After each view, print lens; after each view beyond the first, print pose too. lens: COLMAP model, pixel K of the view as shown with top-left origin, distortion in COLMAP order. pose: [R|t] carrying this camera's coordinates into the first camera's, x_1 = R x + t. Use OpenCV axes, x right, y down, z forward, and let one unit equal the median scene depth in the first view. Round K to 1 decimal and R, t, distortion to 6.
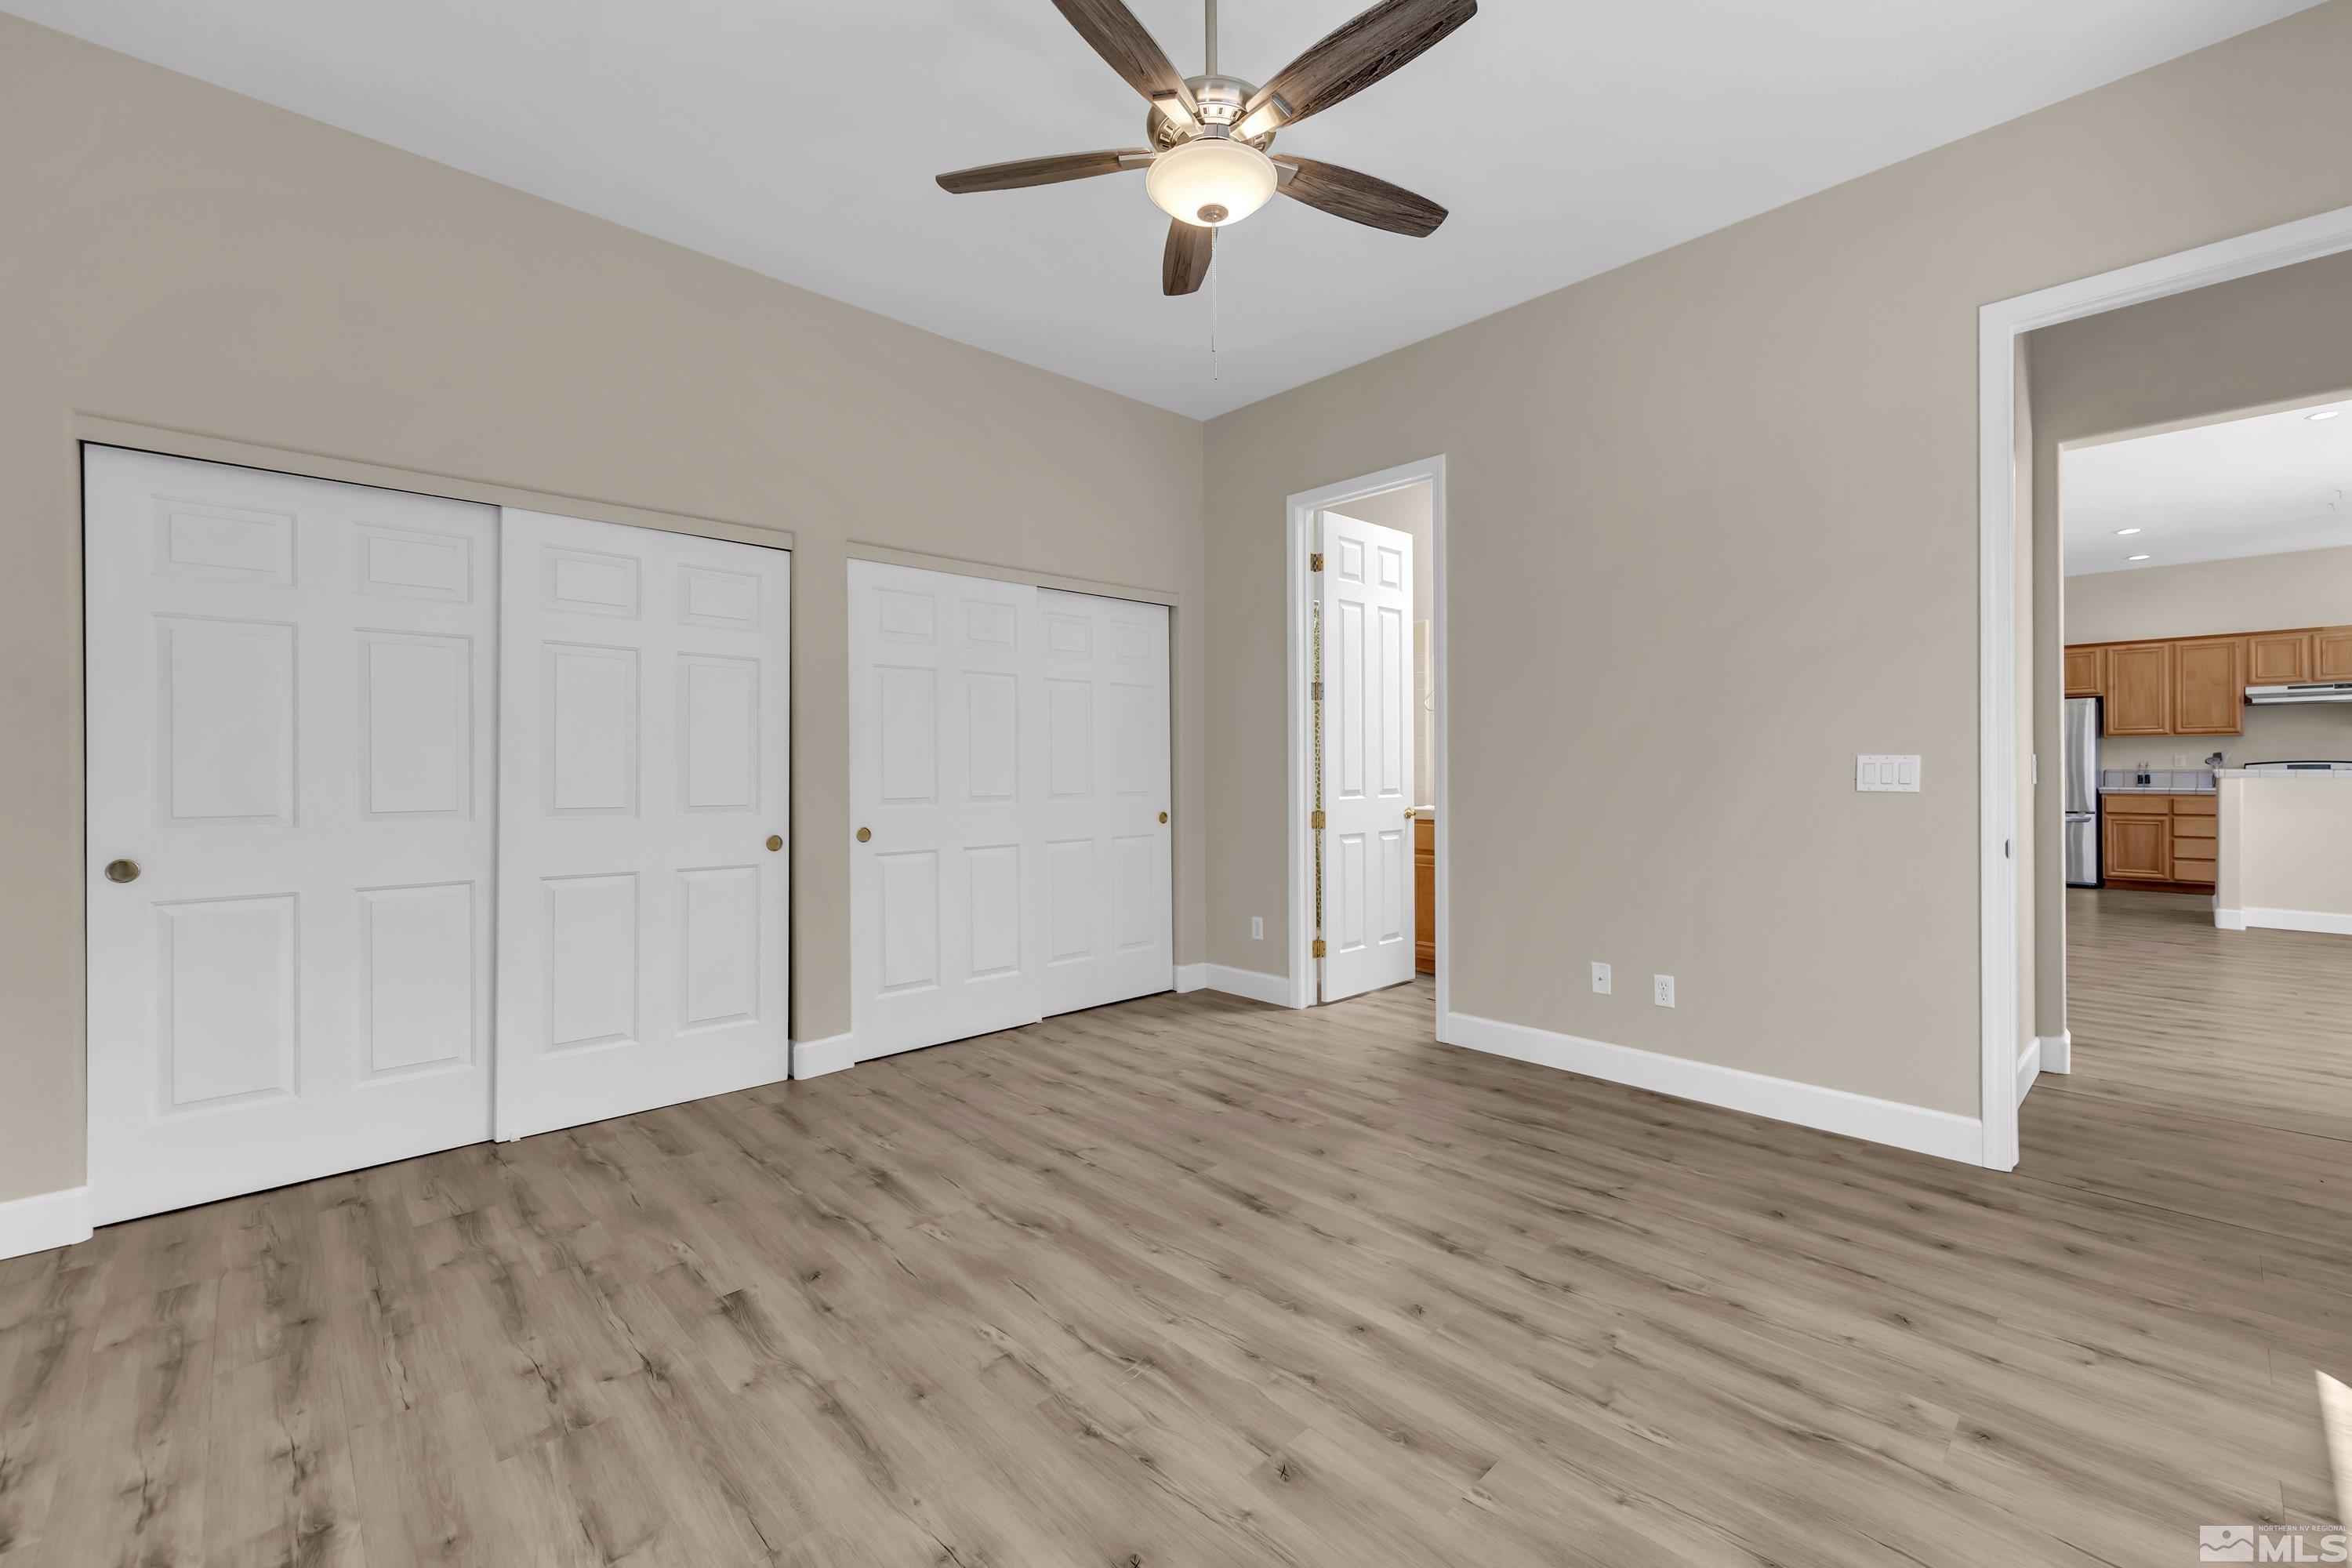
lens RADIAL K [[1030.5, 0, 1208.2], [0, 1030.5, 751.0], [0, 0, 1]] dist [0.010006, 0.000191]
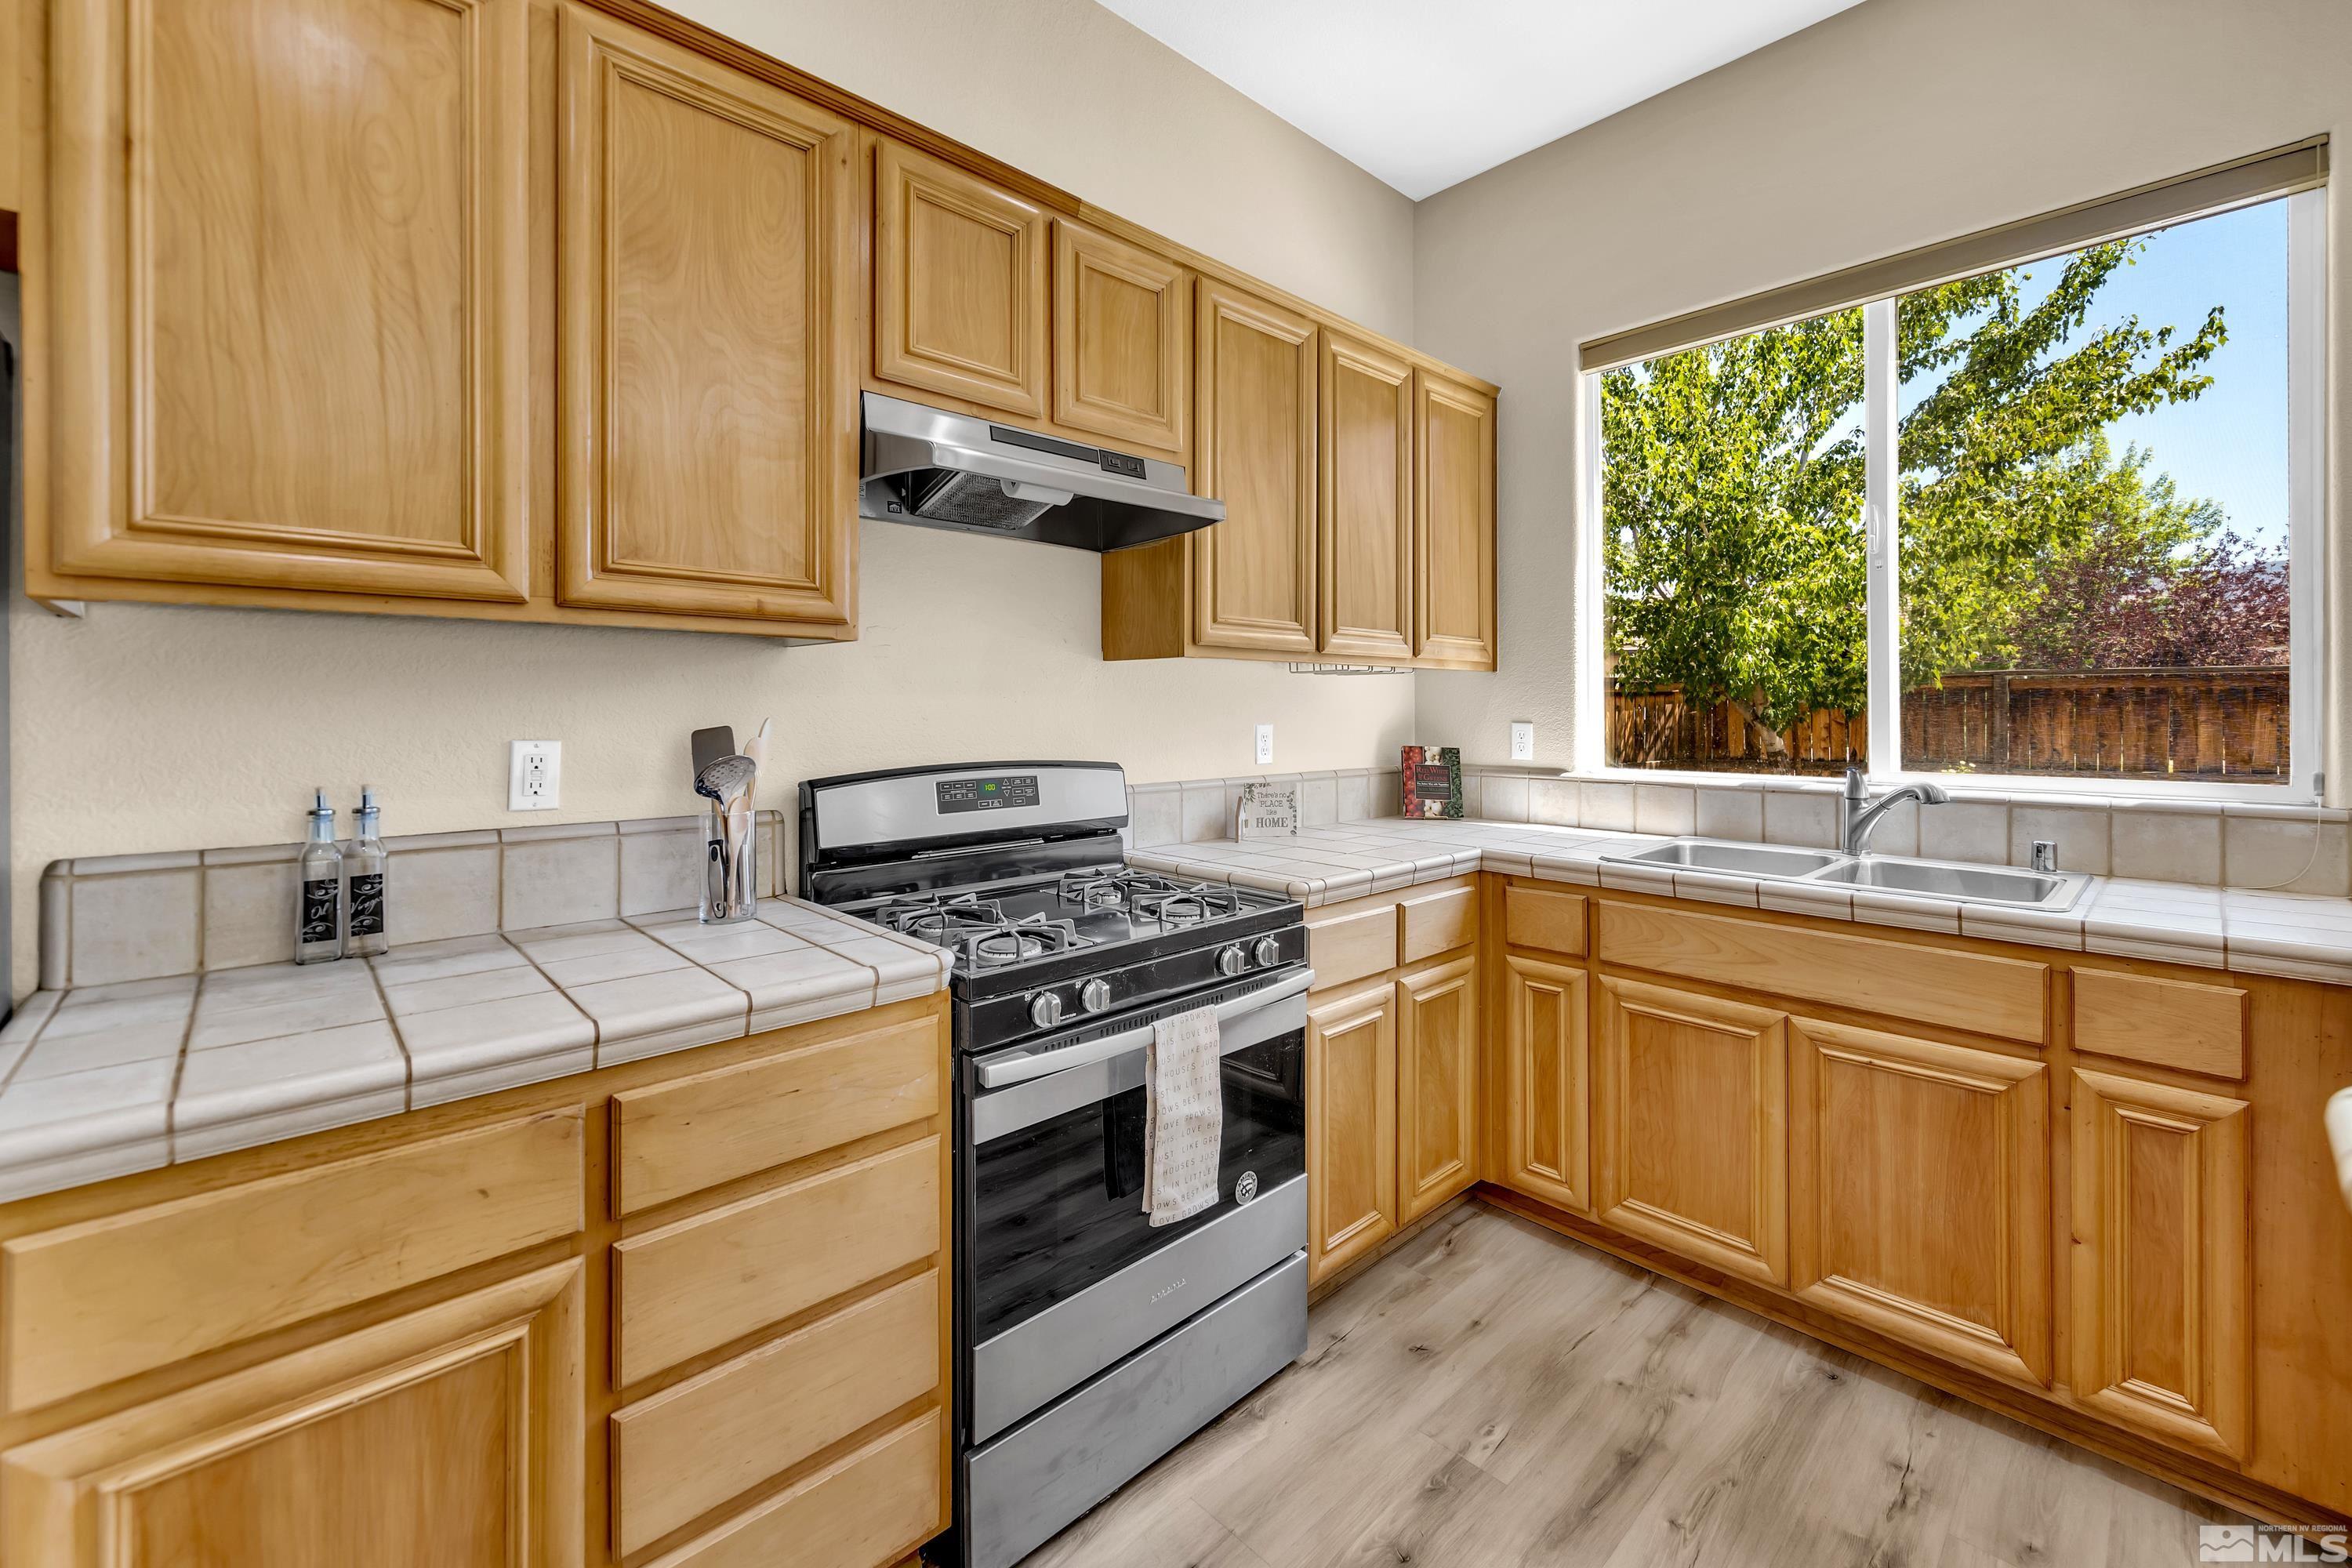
lens RADIAL K [[963.9, 0, 1190.9], [0, 963.9, 706.7], [0, 0, 1]] dist [0.004207, 0.000172]
pose [[0.039031, 0.001388, 0.999237, 2.919032], [-0.006958, 0.999975, -0.001117, -0.010035], [-0.999214, -0.006909, 0.039040, 3.326734]]
